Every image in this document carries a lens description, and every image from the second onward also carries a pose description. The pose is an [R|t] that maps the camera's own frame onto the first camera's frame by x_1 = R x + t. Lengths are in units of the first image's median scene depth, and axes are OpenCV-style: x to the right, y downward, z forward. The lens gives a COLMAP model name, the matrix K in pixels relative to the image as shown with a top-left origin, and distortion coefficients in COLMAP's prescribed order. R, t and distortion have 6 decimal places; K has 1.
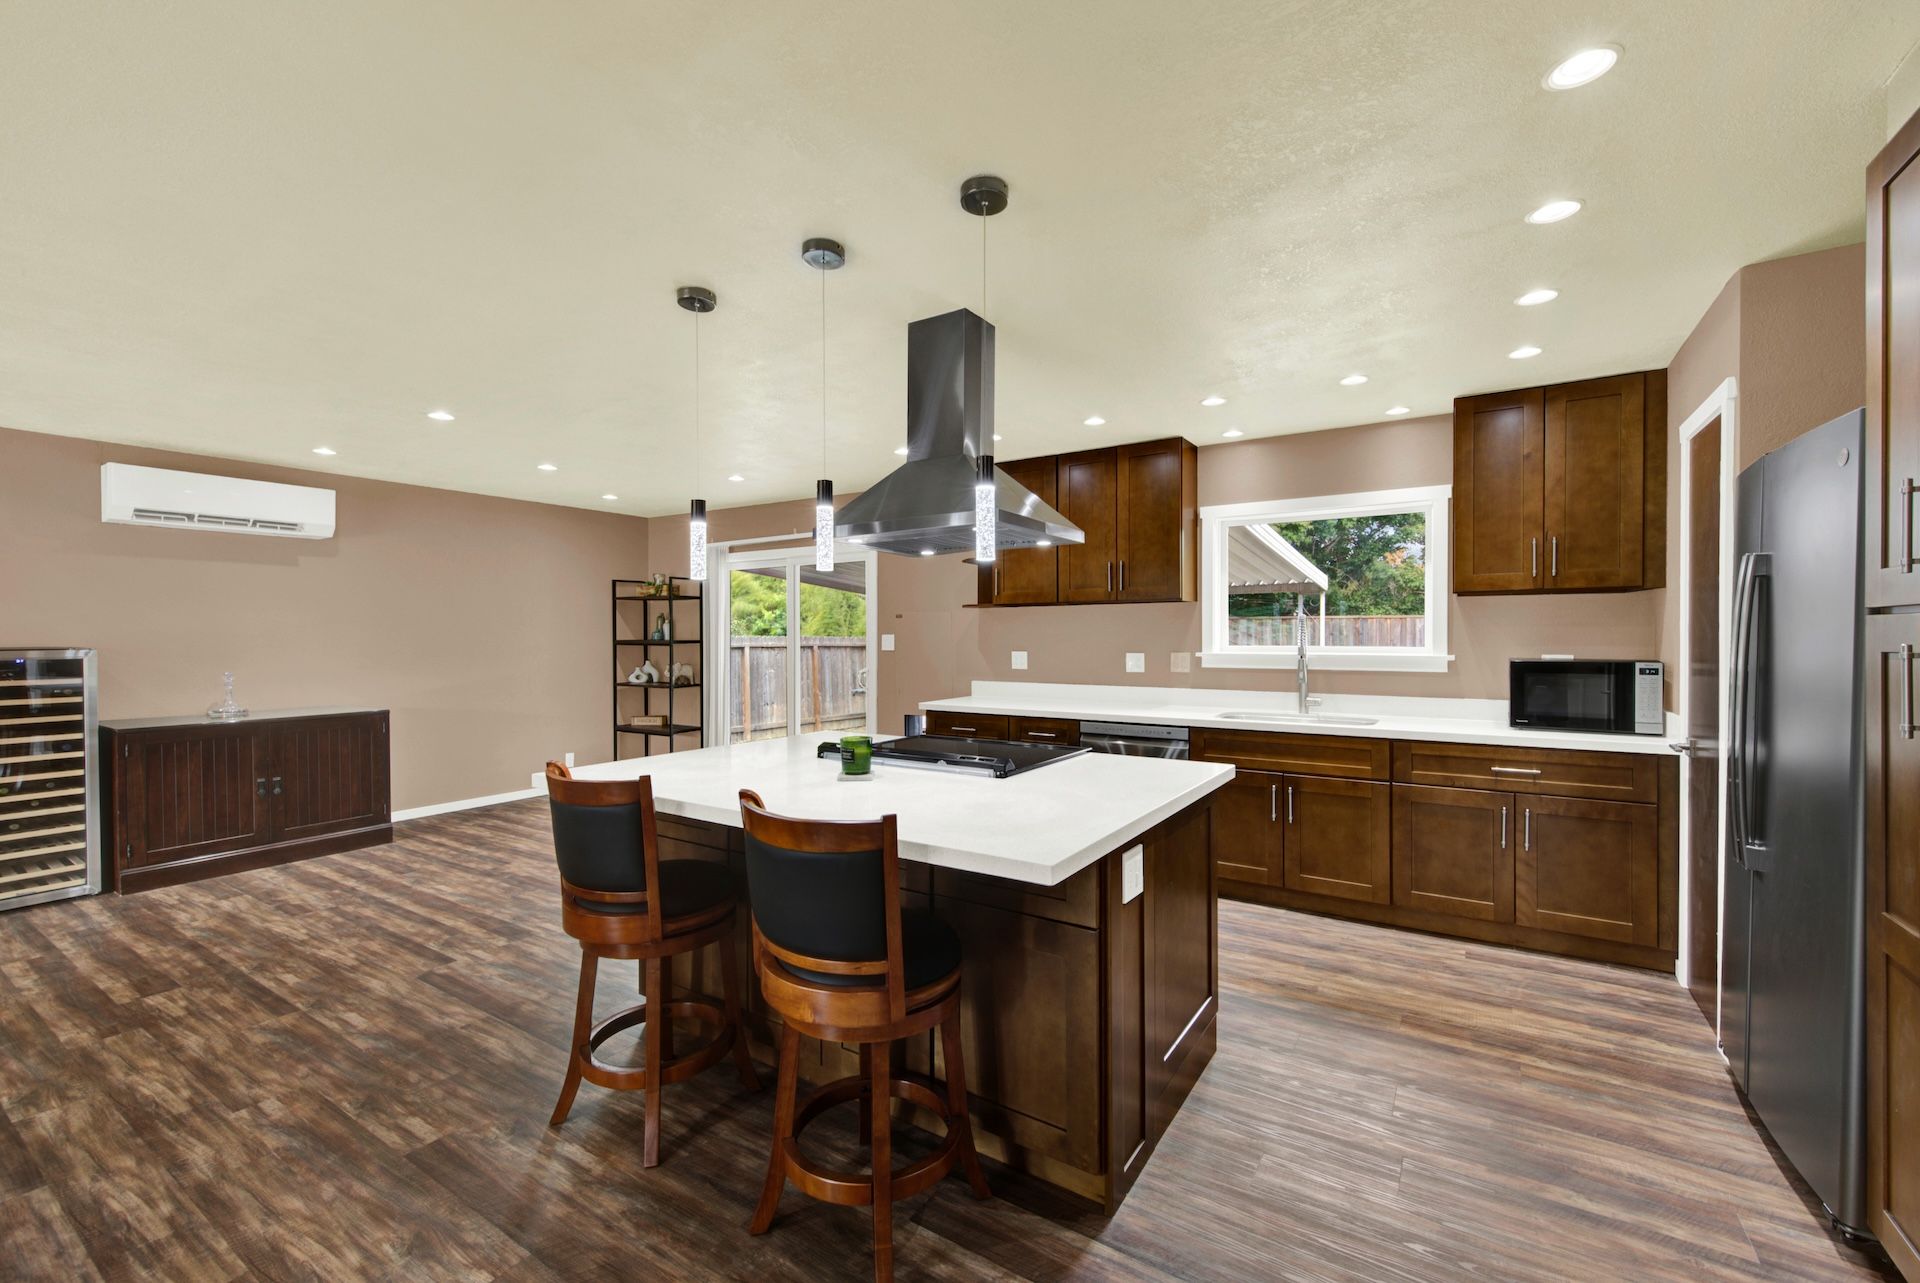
lens RADIAL K [[779.5, 0, 973.0], [0, 779.5, 643.3], [0, 0, 1]] dist [0.004620, -0.002886]
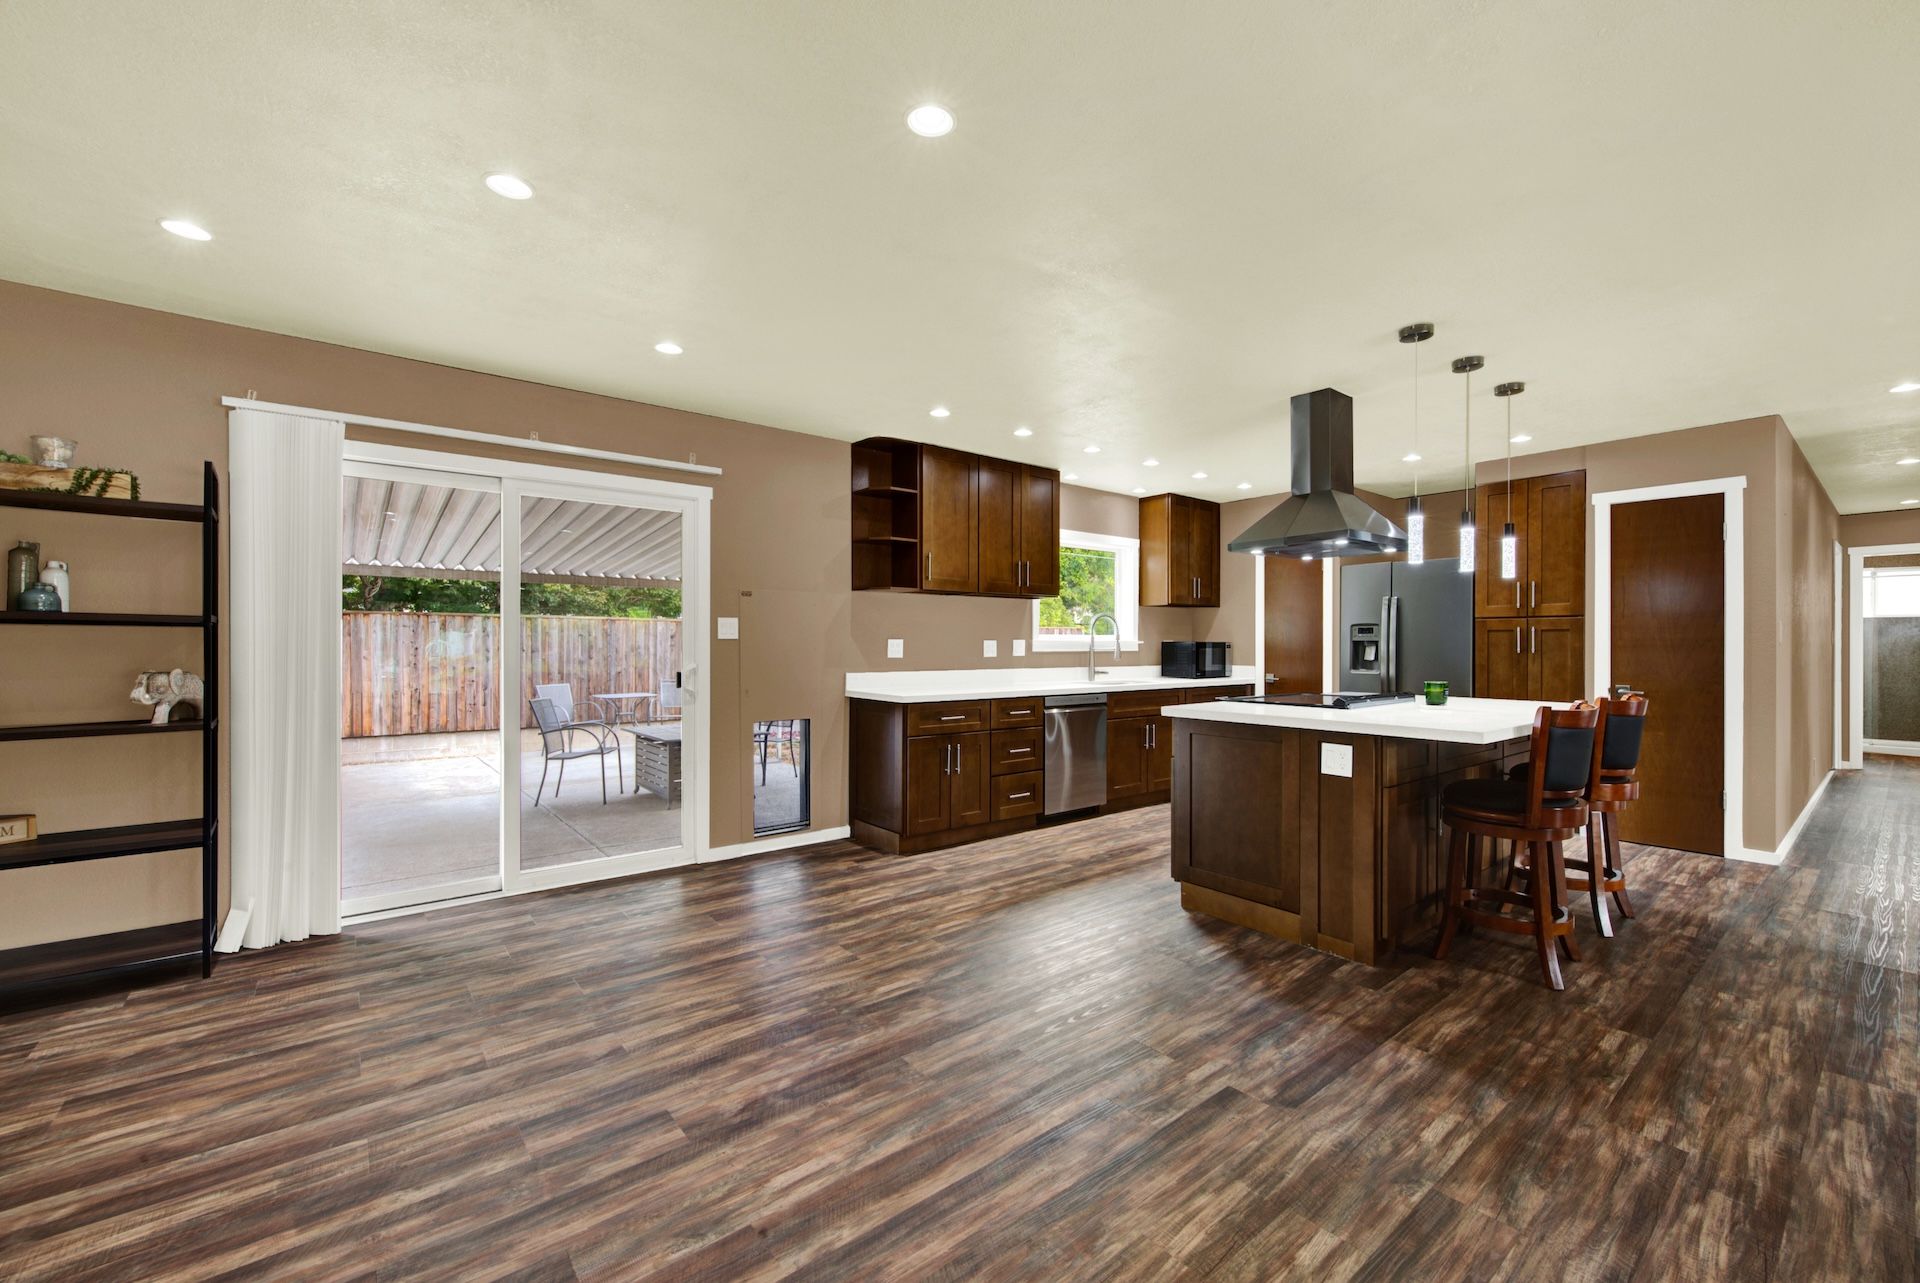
lens RADIAL K [[779.5, 0, 969.6], [0, 779.5, 637.5], [0, 0, 1]] dist [0.004620, -0.002886]
pose [[0.319284, 0.008407, 0.947622, -1.125302], [0.007852, 0.999903, -0.011517, 0.026882], [-0.947627, 0.011118, 0.319187, 0.821858]]
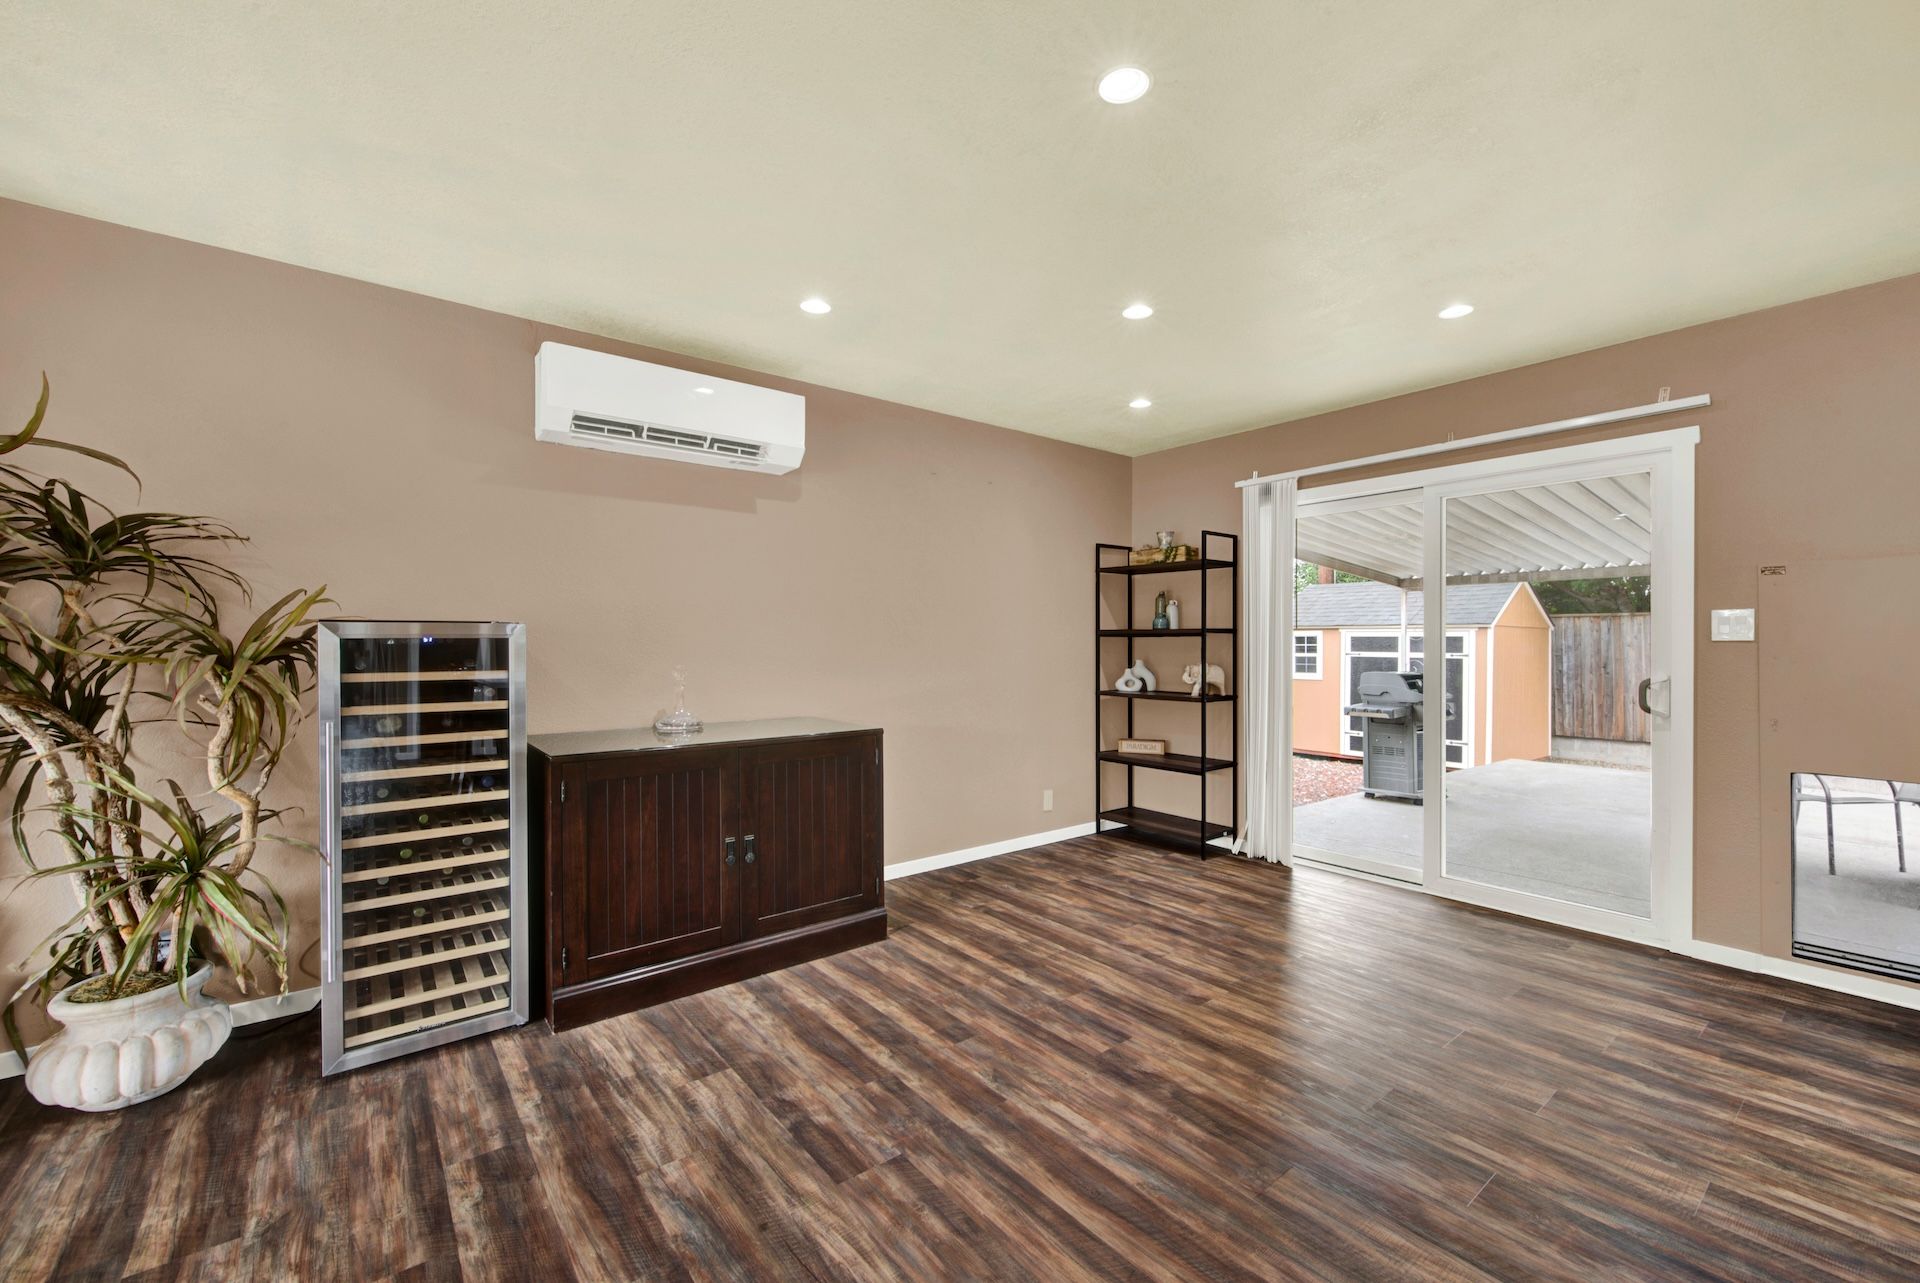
lens RADIAL K [[779.5, 0, 970.5], [0, 779.5, 645.6], [0, 0, 1]] dist [0.004620, -0.002886]
pose [[0.944651, 0.003733, -0.328054, -0.616244], [-0.006140, 0.999961, -0.006300, 0.028355], [0.328018, 0.007966, 0.944638, 0.556646]]
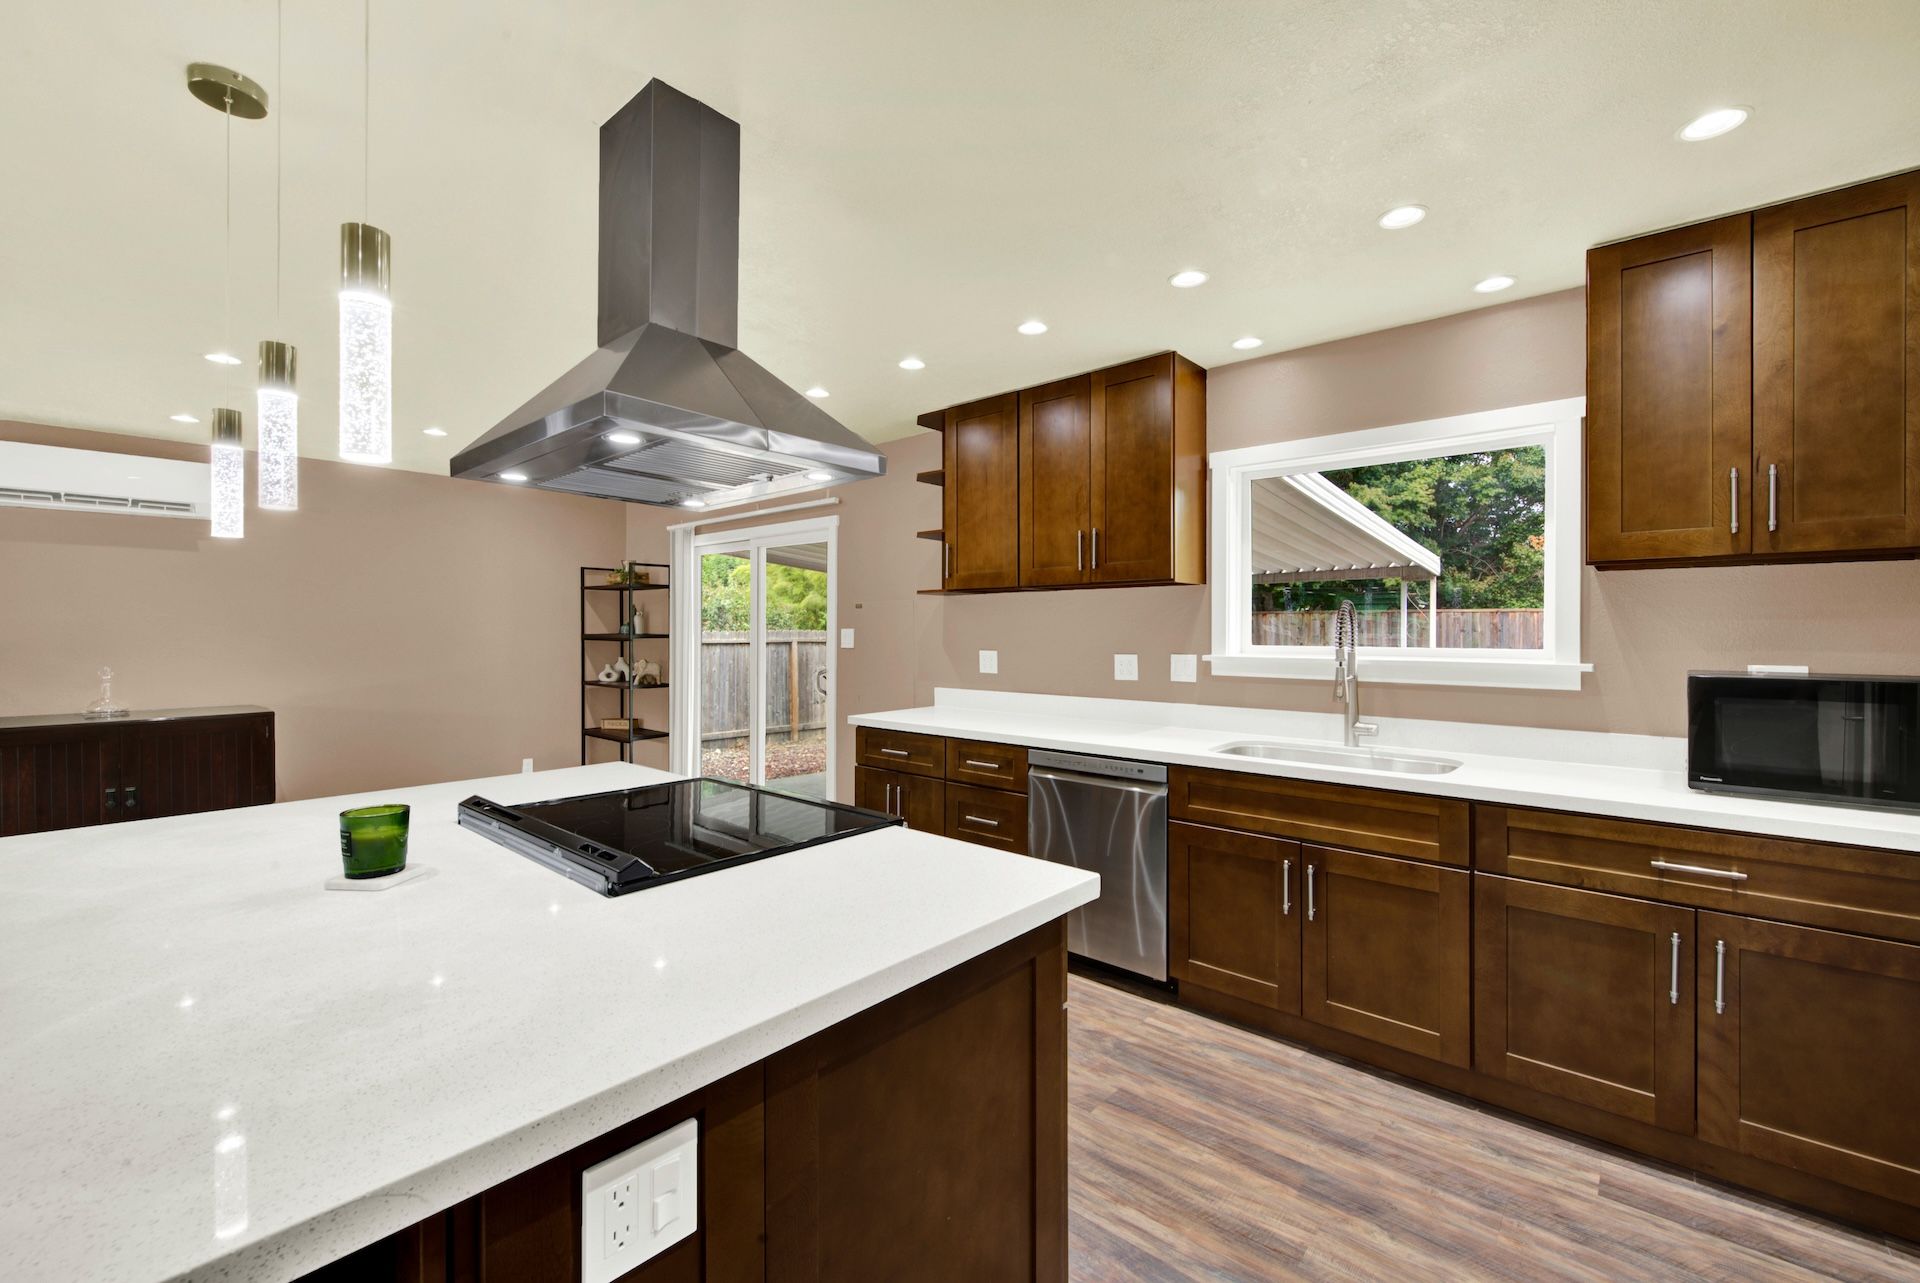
lens RADIAL K [[779.5, 0, 975.2], [0, 779.5, 634.7], [0, 0, 1]] dist [0.004620, -0.002886]
pose [[0.990082, 0.004357, -0.140426, 0.212882], [-0.004933, 0.999981, -0.003751, -0.003461], [0.140407, 0.004407, 0.990084, 0.304688]]
